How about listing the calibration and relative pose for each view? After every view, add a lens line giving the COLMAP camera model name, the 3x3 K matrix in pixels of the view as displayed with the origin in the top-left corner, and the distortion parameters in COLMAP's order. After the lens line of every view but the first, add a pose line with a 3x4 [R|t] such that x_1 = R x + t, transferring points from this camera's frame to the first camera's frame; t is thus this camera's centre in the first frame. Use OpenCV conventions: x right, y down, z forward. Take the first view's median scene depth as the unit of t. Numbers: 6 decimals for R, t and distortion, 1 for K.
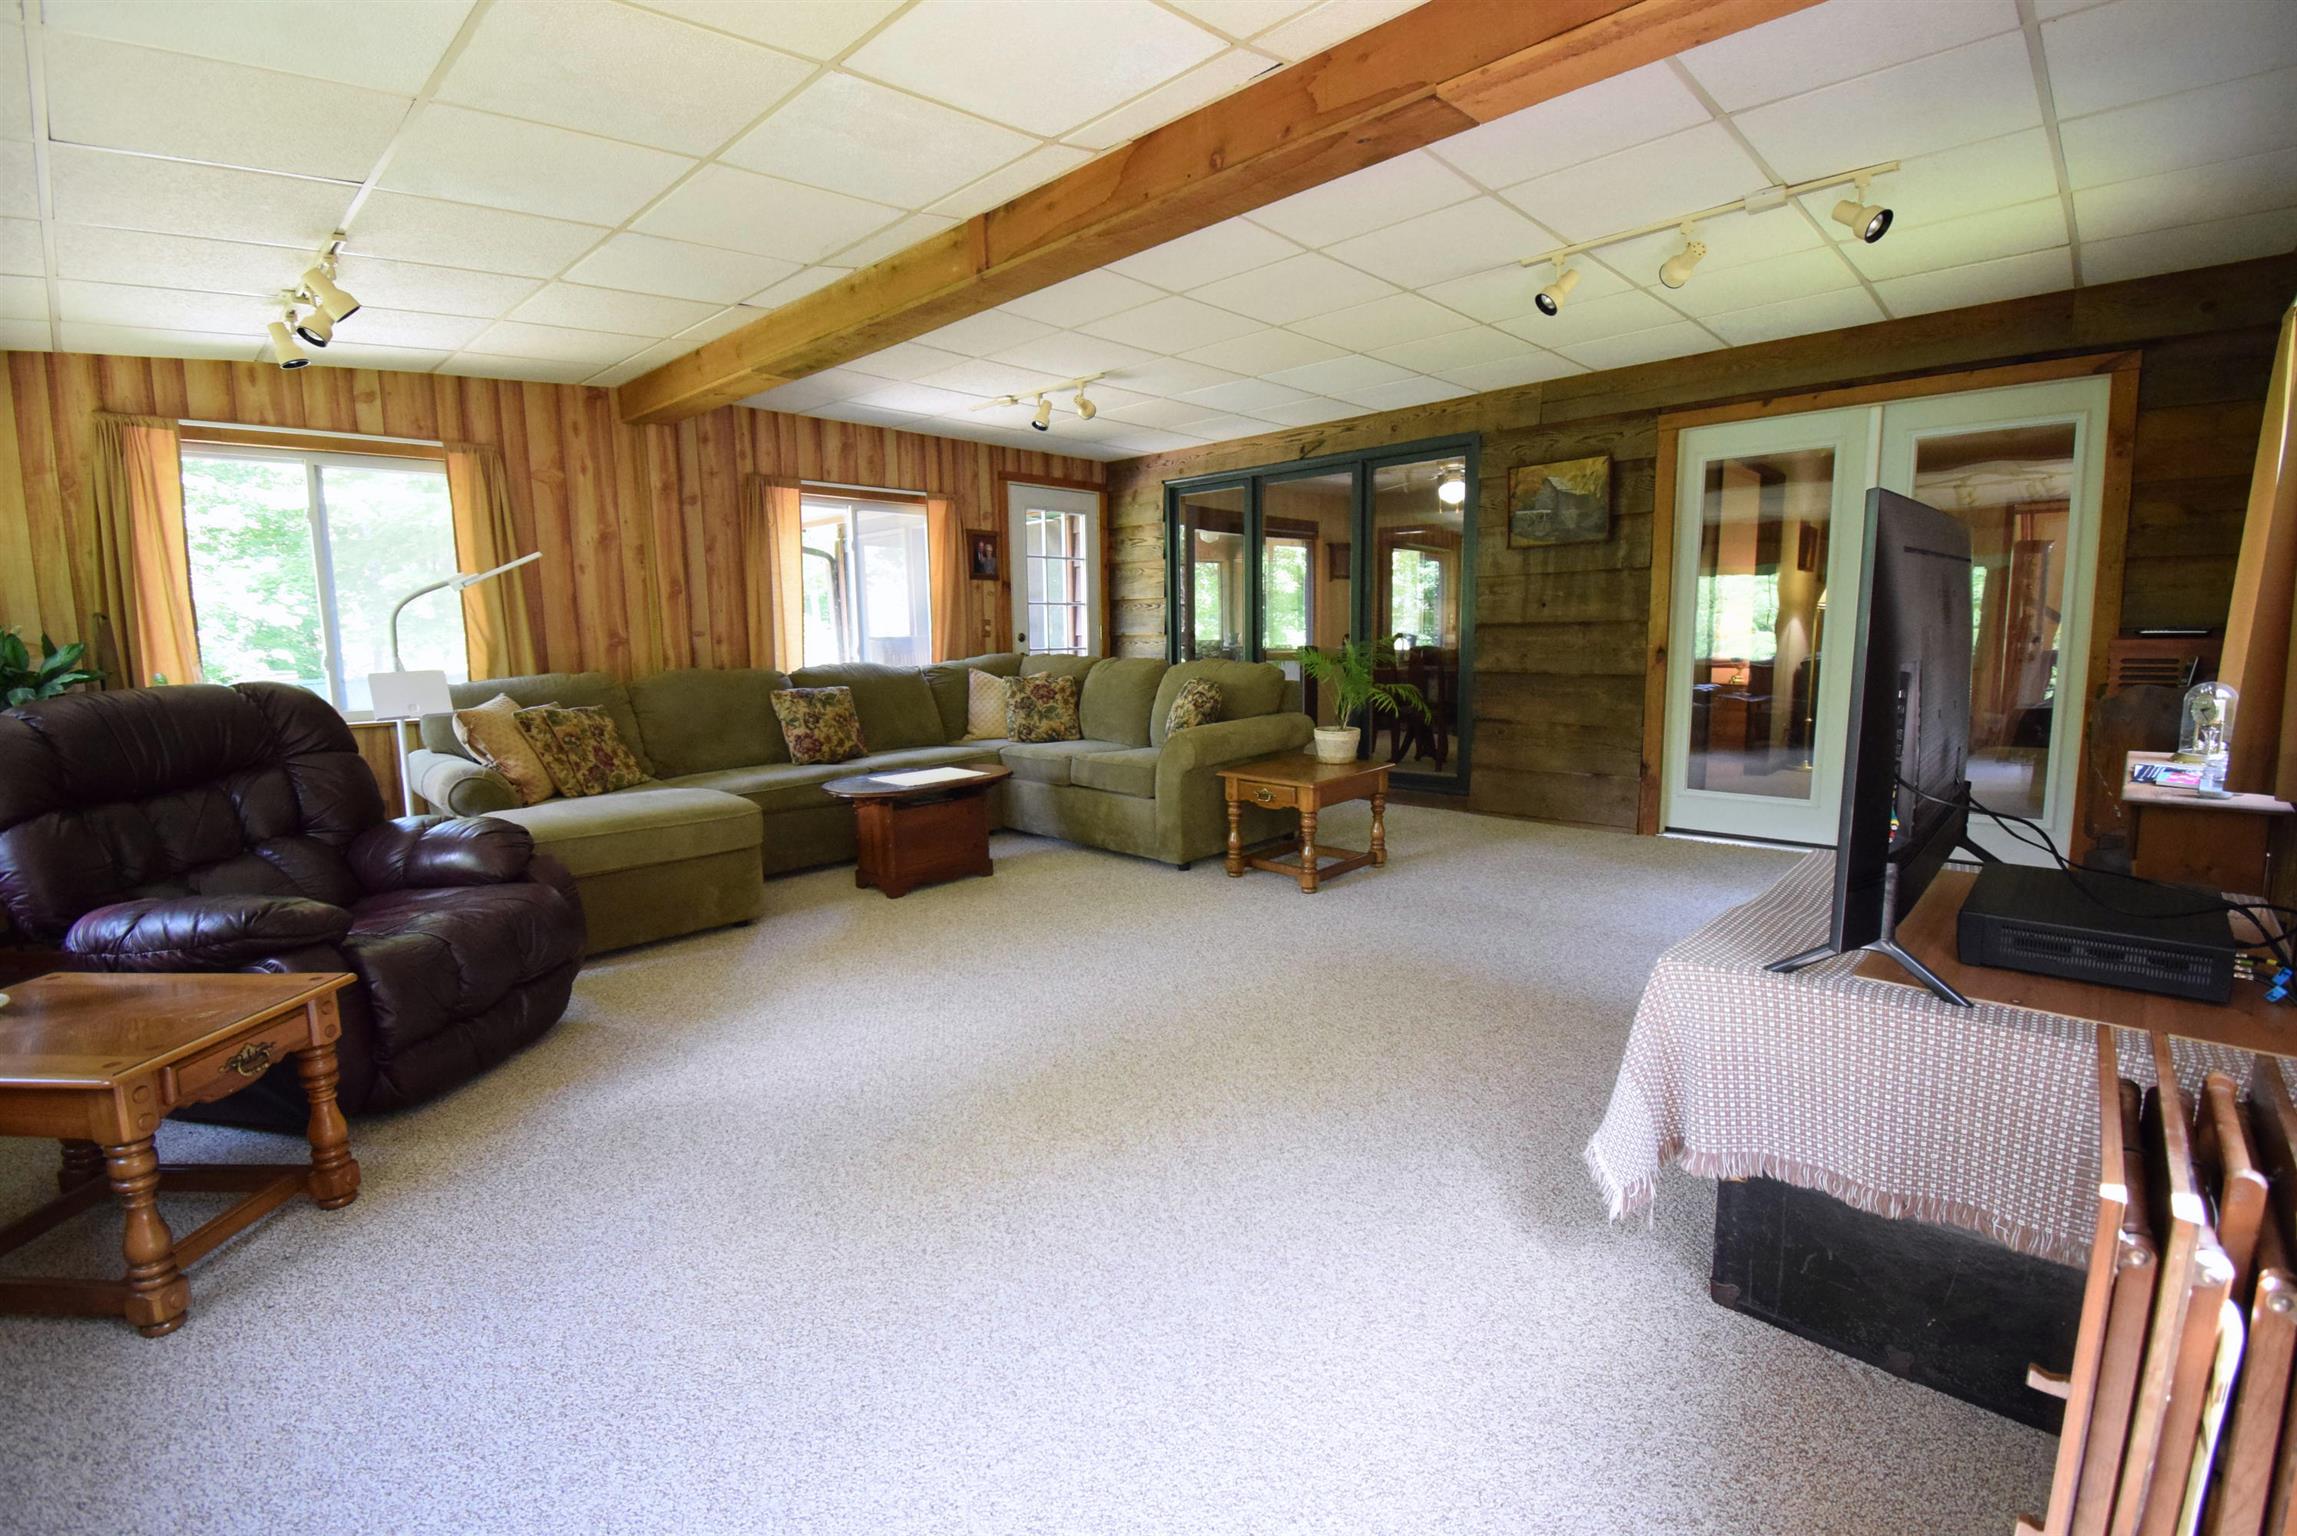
lens RADIAL K [[1034.8, 0, 1111.3], [0, 1034.8, 767.5], [0, 0, 1]] dist [0.000389, -0.000264]
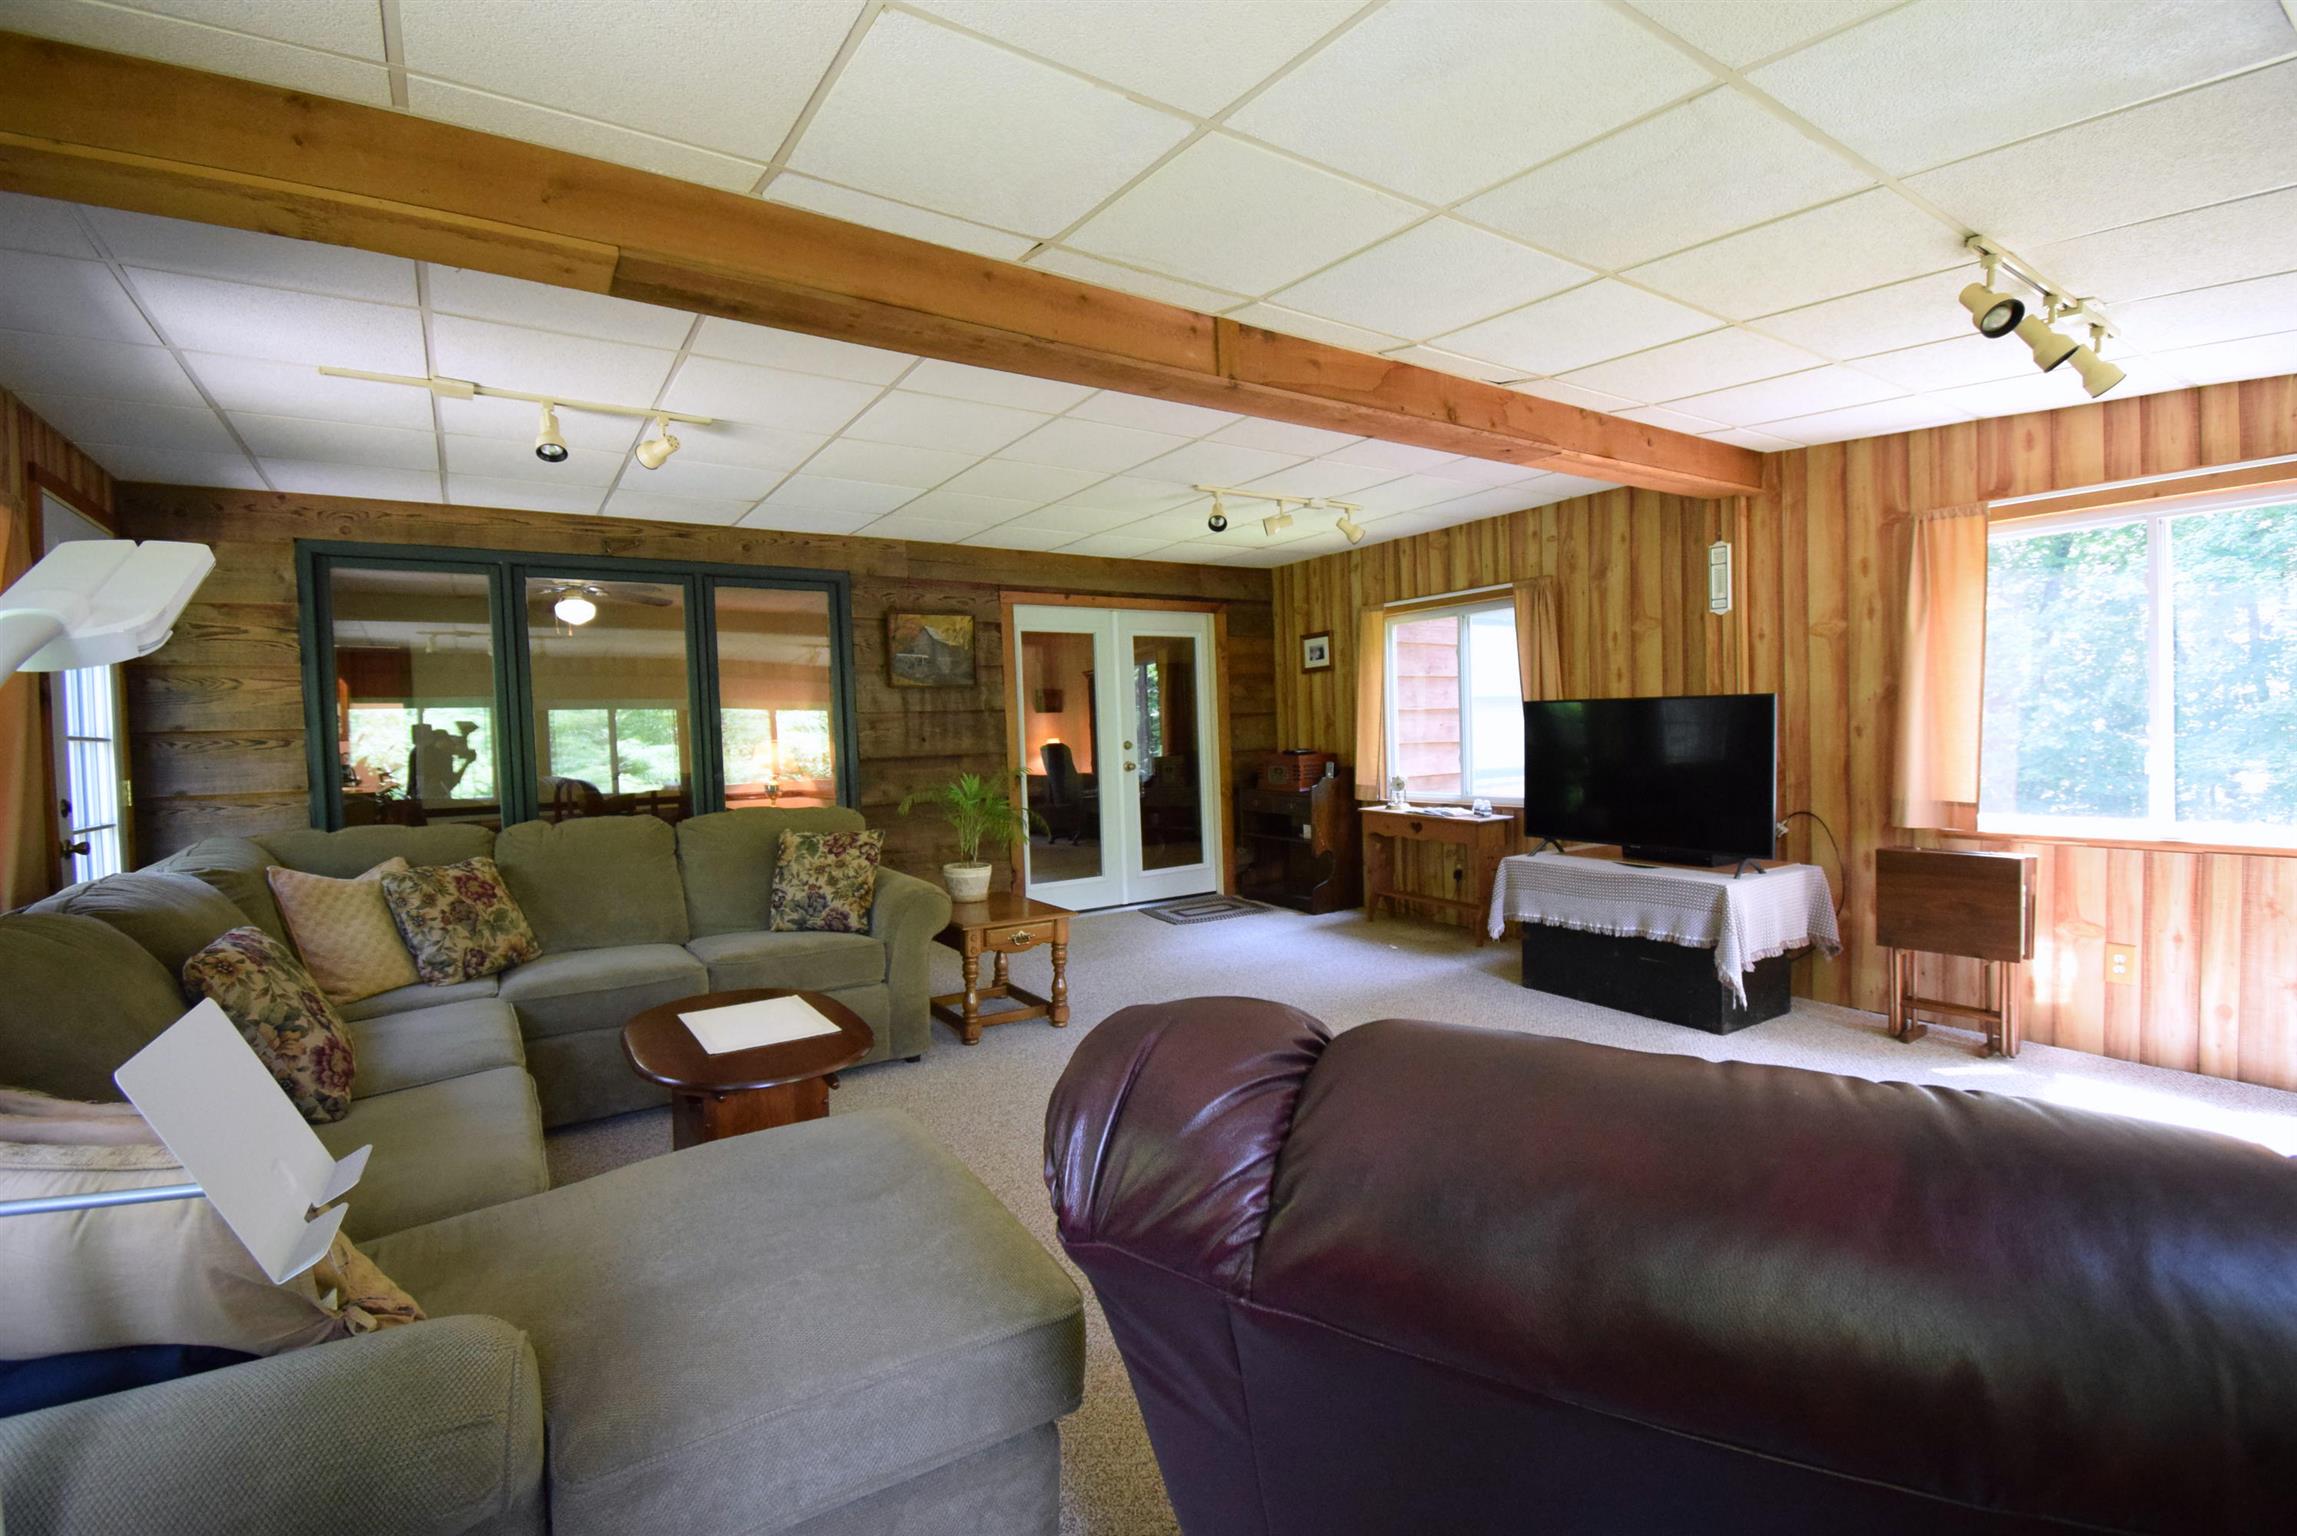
lens RADIAL K [[1034.8, 0, 1111.3], [0, 1034.8, 767.5], [0, 0, 1]] dist [0.000389, -0.000264]
pose [[0.246459, -0.032162, 0.968619, -0.612685], [0.141334, 0.989957, -0.003091, -0.099271], [-0.958792, 0.137660, 0.248529, 0.555046]]
